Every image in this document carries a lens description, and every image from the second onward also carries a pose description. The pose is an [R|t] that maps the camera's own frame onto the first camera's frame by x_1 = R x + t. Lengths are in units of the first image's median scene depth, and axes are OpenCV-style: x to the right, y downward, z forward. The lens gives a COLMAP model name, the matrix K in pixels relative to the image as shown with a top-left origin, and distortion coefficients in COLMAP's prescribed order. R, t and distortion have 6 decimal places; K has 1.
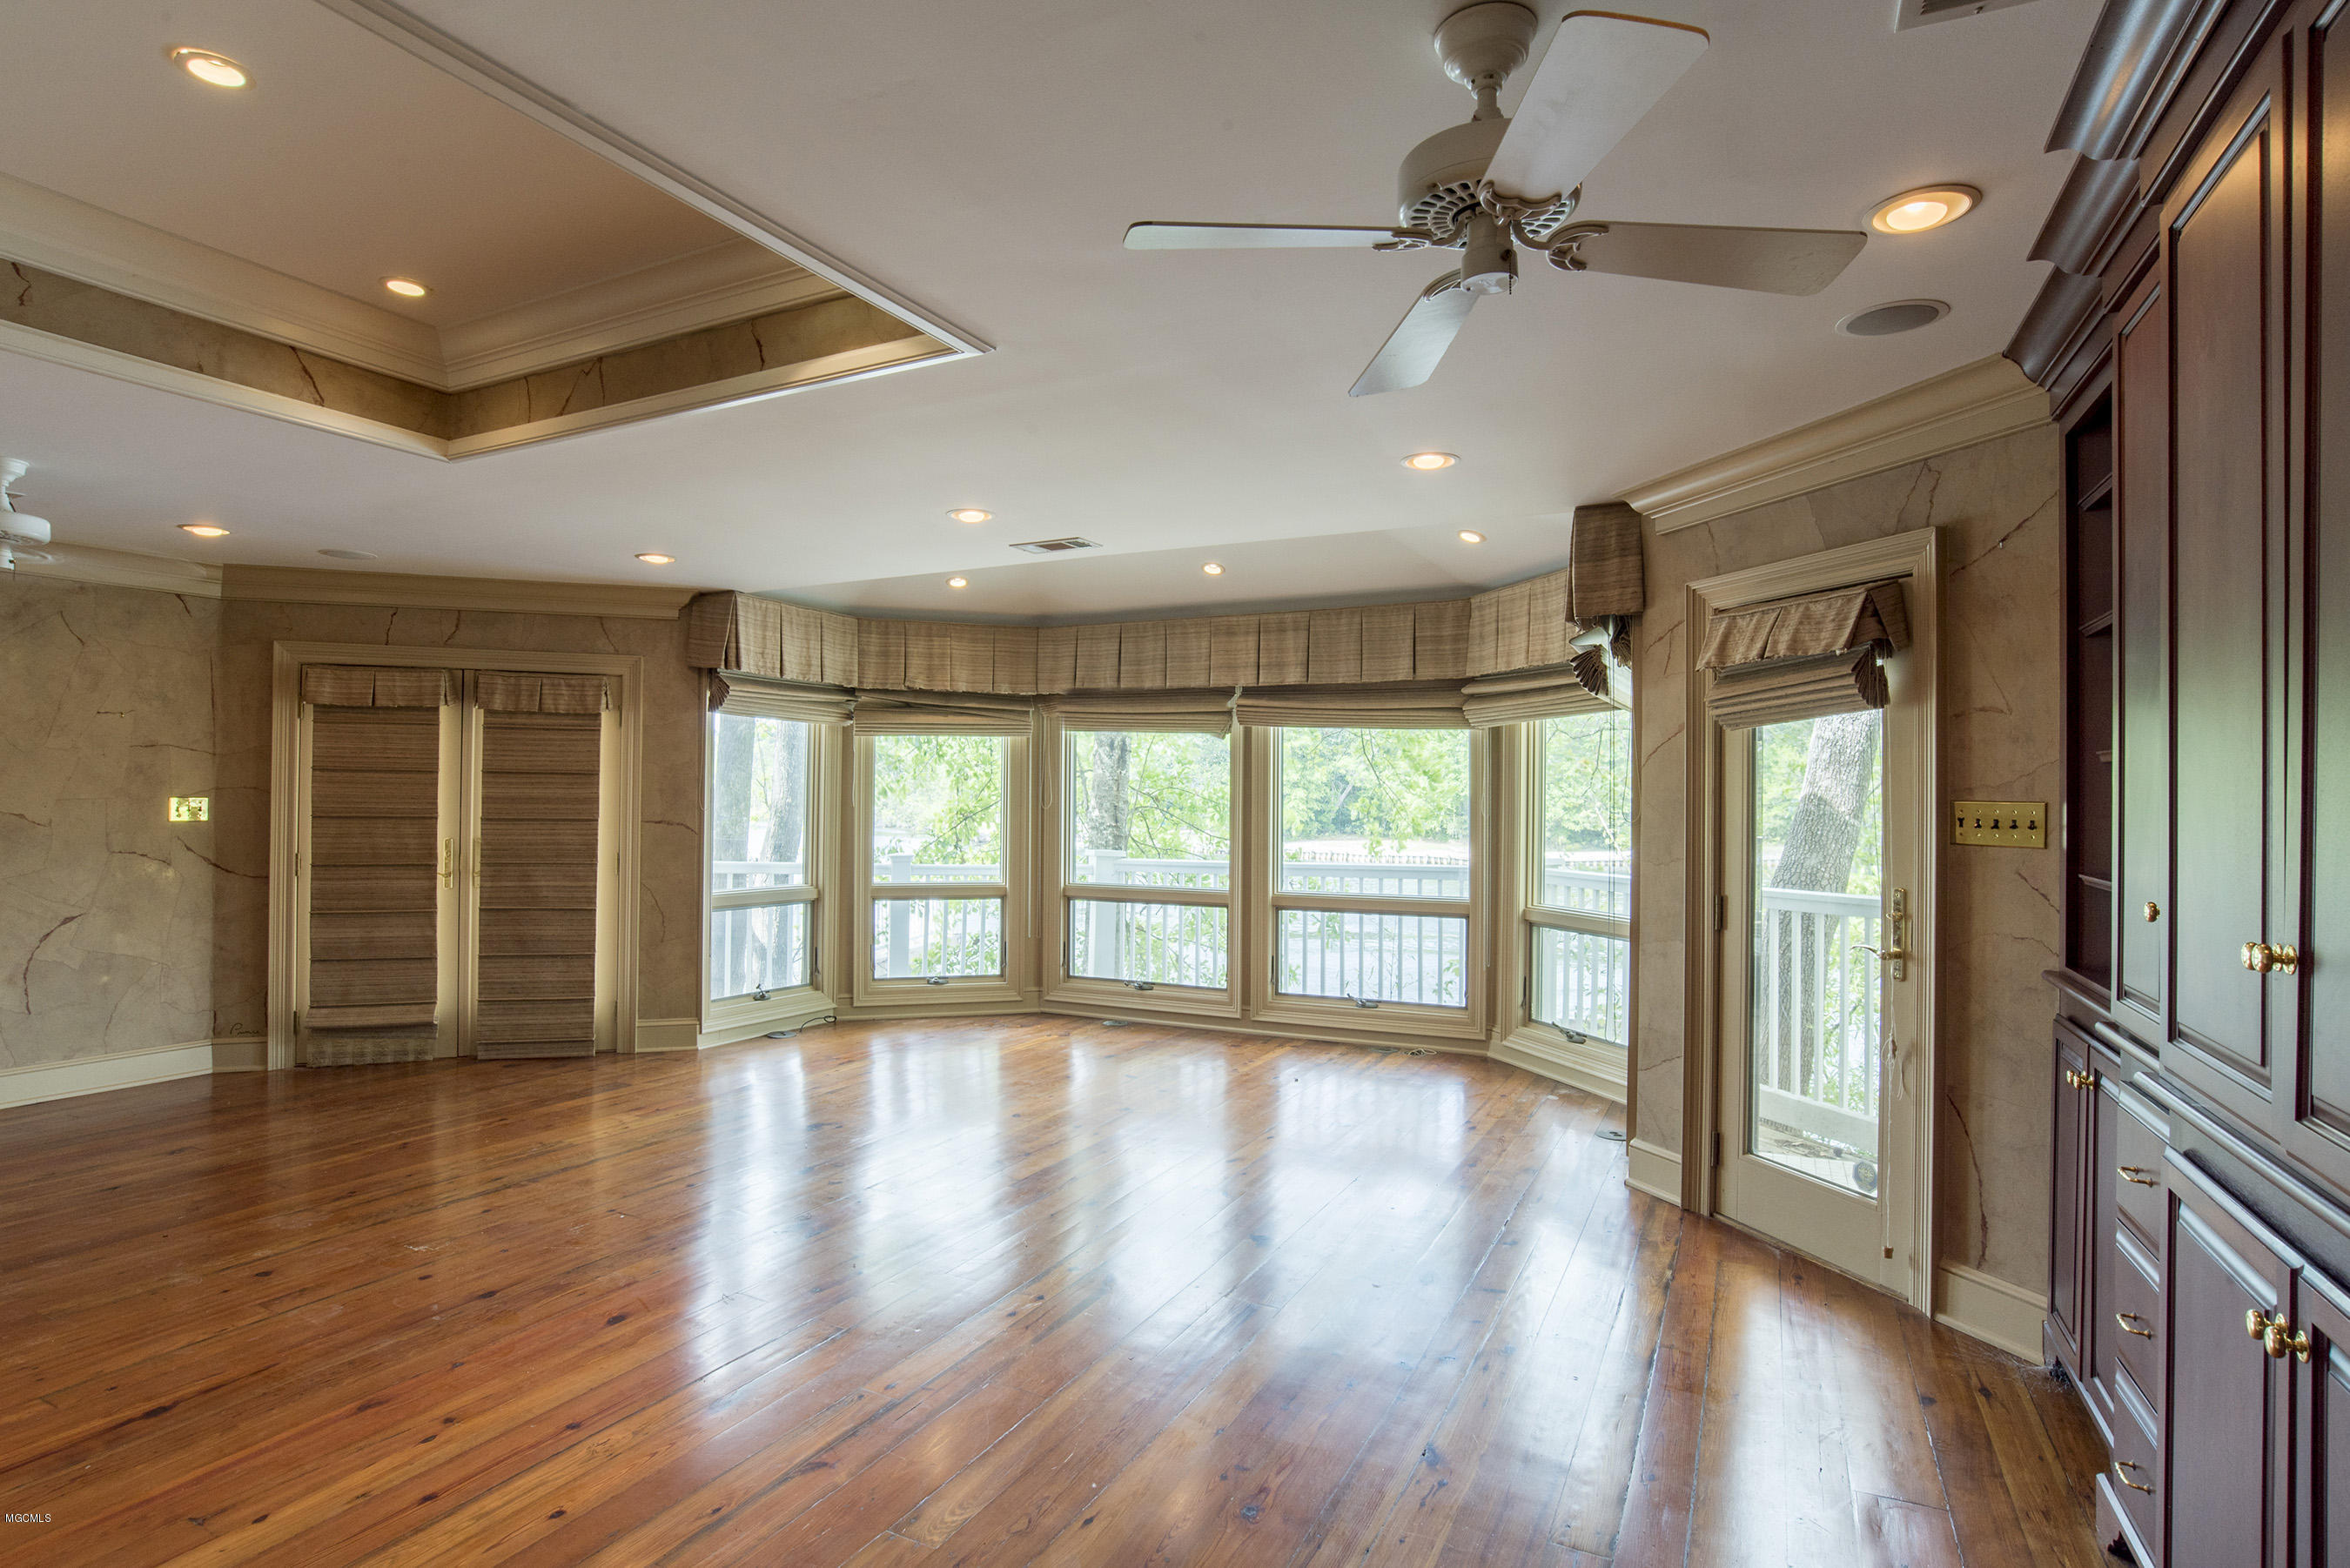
lens RADIAL K [[1195.1, 0, 1175.2], [0, 1195.1, 793.1], [0, 0, 1]] dist [-0.040632, 0.013247]
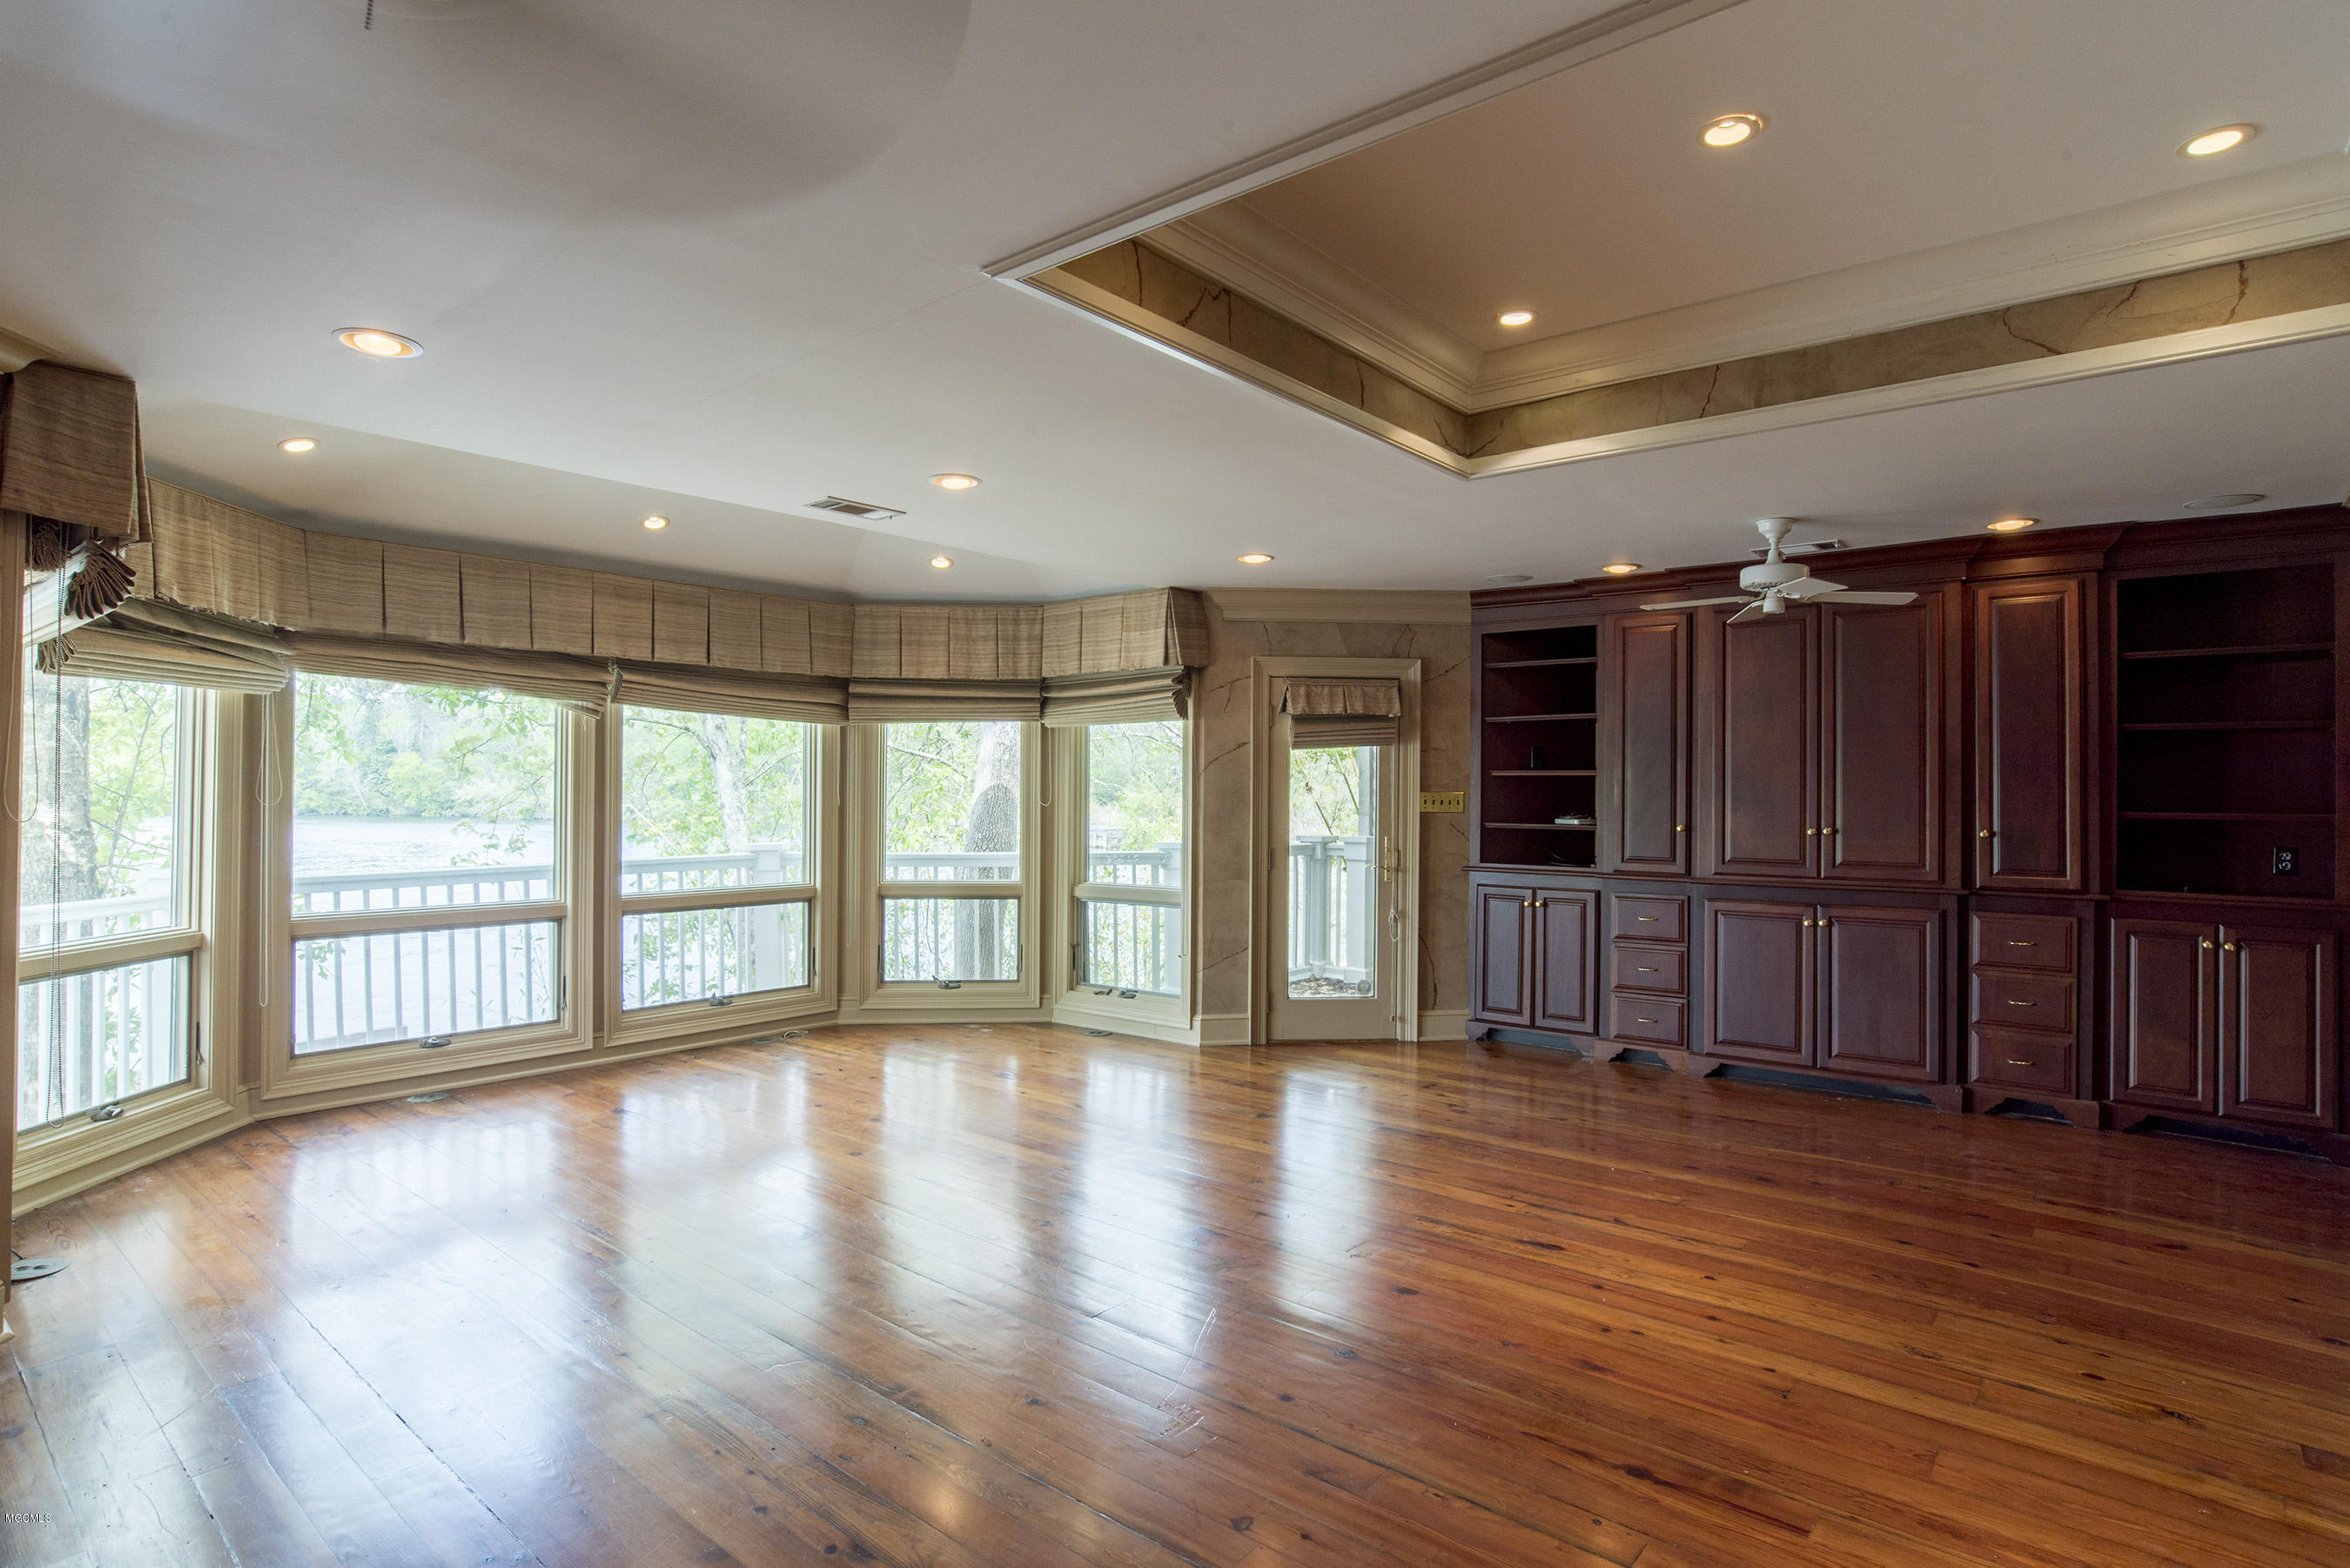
lens RADIAL K [[1195.1, 0, 1170.3], [0, 1195.1, 784.4], [0, 0, 1]] dist [-0.040632, 0.013247]
pose [[0.237918, -0.000196, 0.971285, -0.758248], [-0.004712, 0.999988, 0.001356, -0.002326], [-0.971274, -0.004899, 0.237914, 0.464893]]
